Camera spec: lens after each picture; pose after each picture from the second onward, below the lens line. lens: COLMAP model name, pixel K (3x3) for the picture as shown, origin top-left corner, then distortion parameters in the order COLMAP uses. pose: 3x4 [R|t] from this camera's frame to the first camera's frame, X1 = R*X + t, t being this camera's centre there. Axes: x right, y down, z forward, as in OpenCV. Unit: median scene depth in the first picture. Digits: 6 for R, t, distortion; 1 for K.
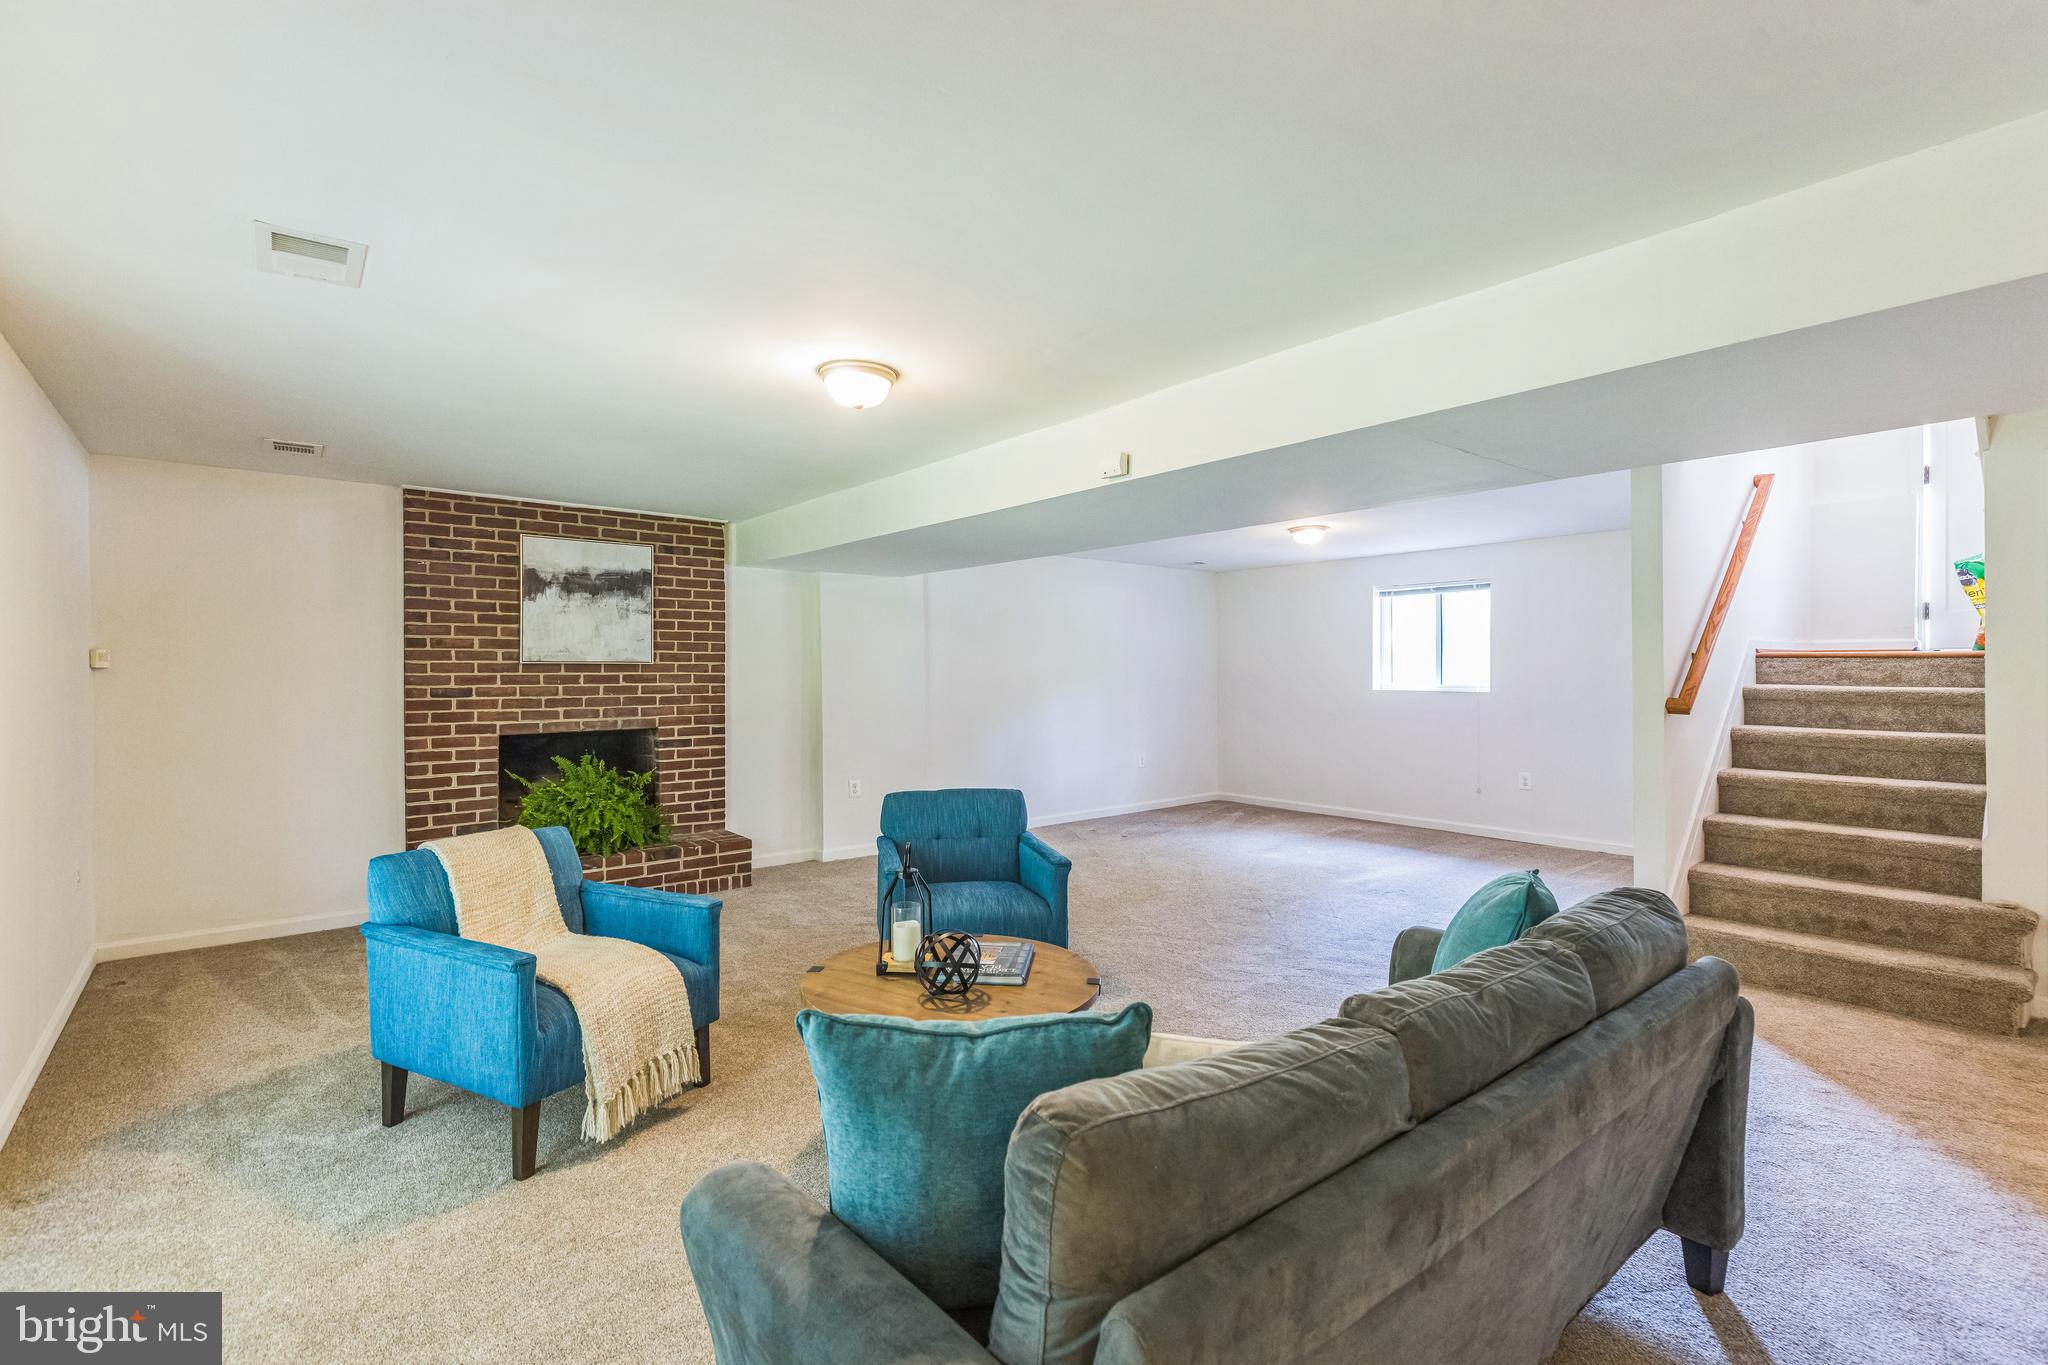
lens RADIAL K [[918.3, 0, 1028.8], [0, 918.3, 673.0], [0, 0, 1]] dist [0.003286, 0.000352]
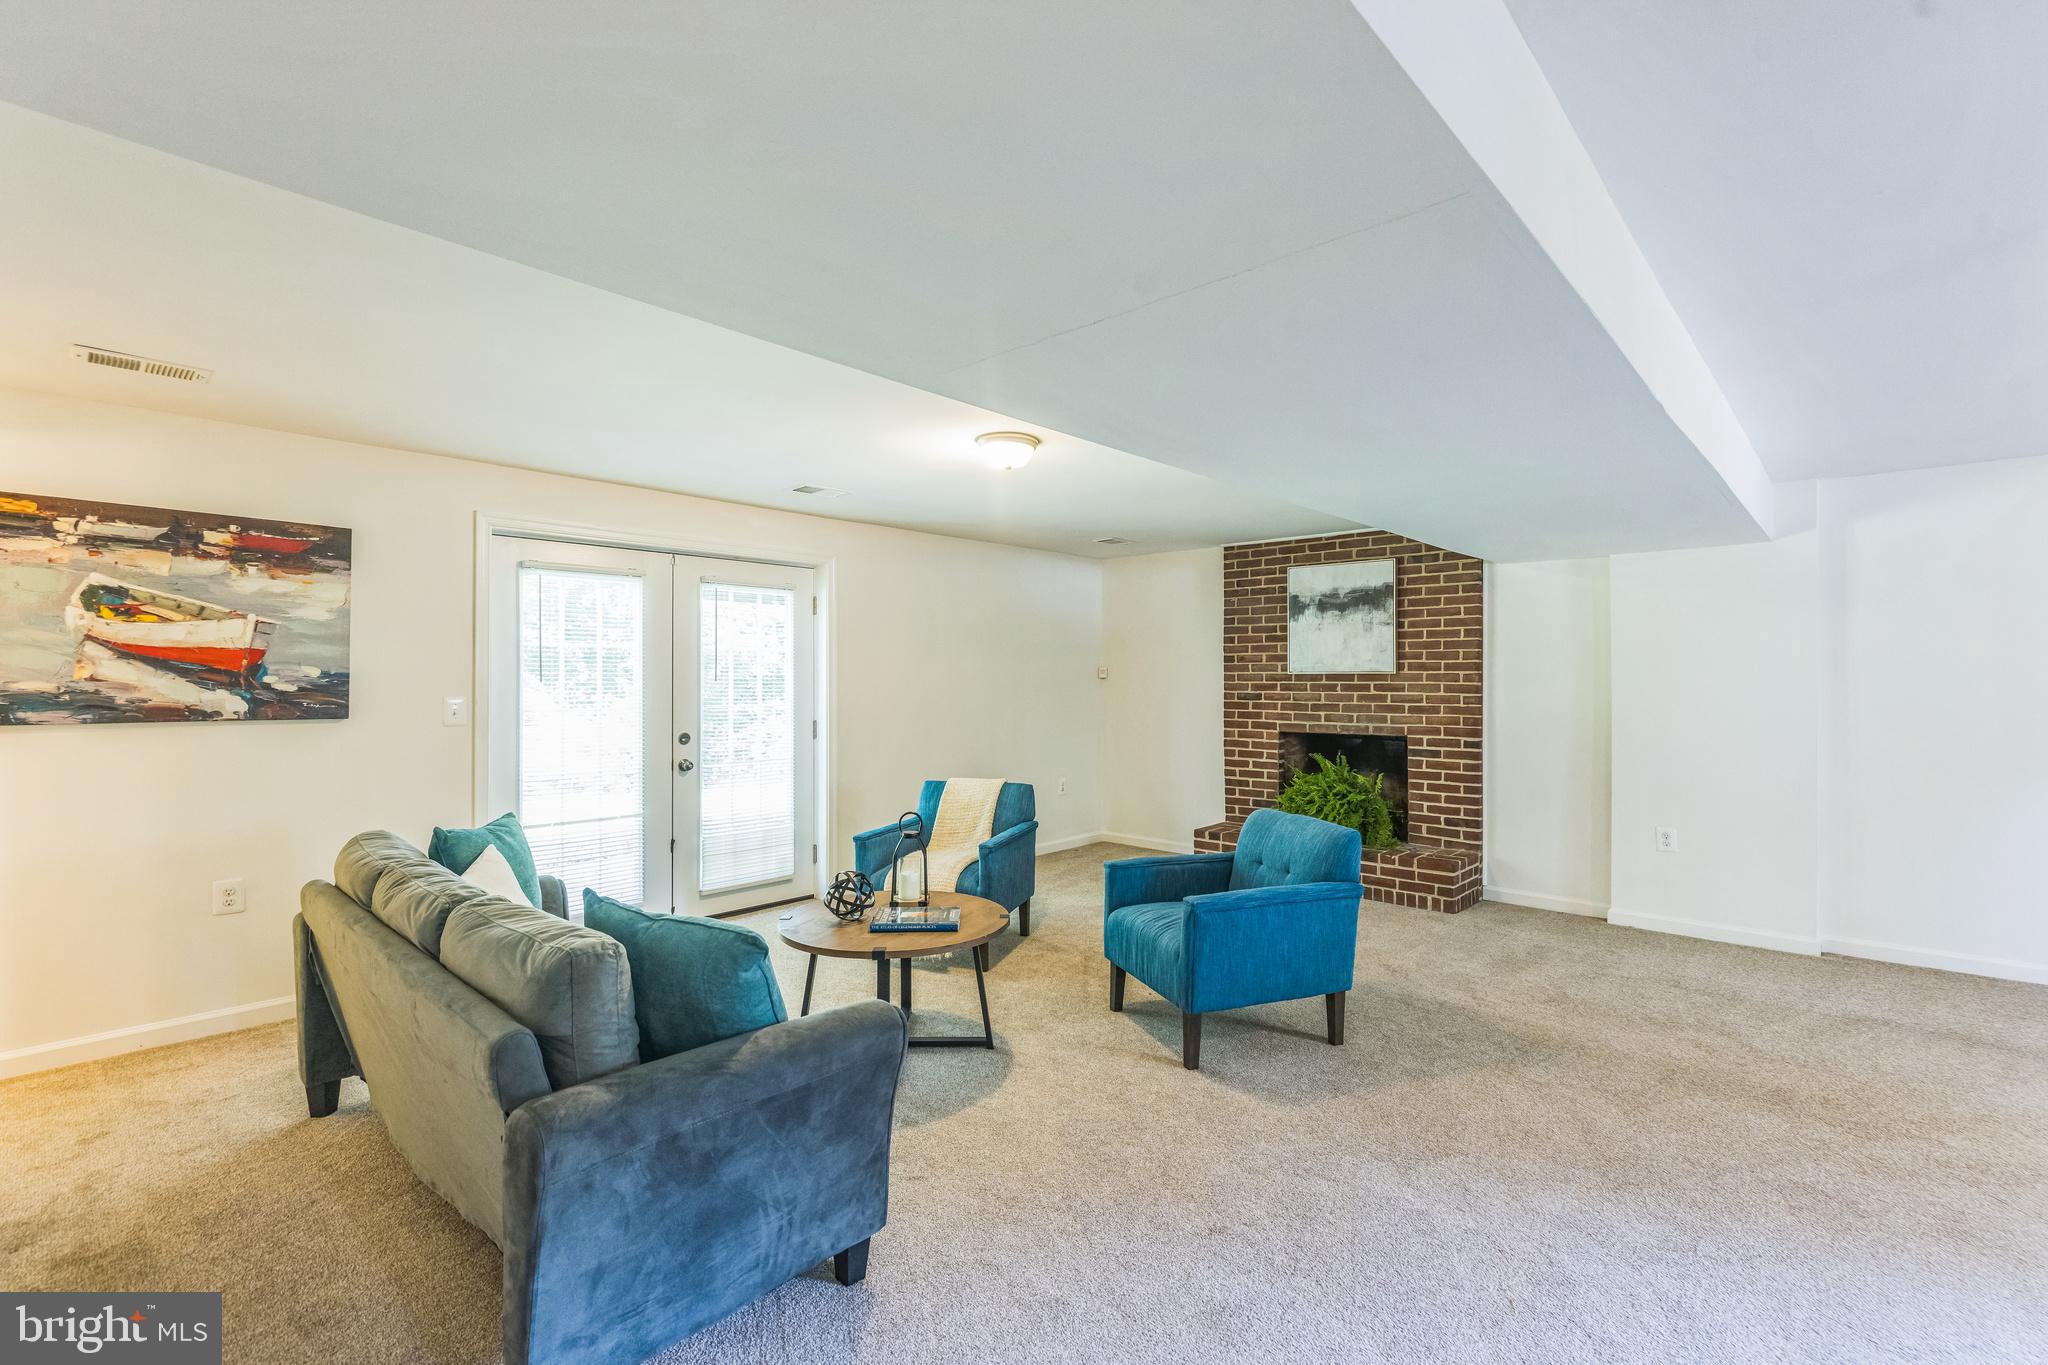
lens RADIAL K [[918.3, 0, 1034.5], [0, 918.3, 682.7], [0, 0, 1]] dist [0.003286, 0.000352]
pose [[0.141218, 0.007091, -0.989953, 0.577252], [-0.001608, 0.999975, 0.006933, -0.006171], [0.989977, 0.000613, 0.141226, 0.474670]]
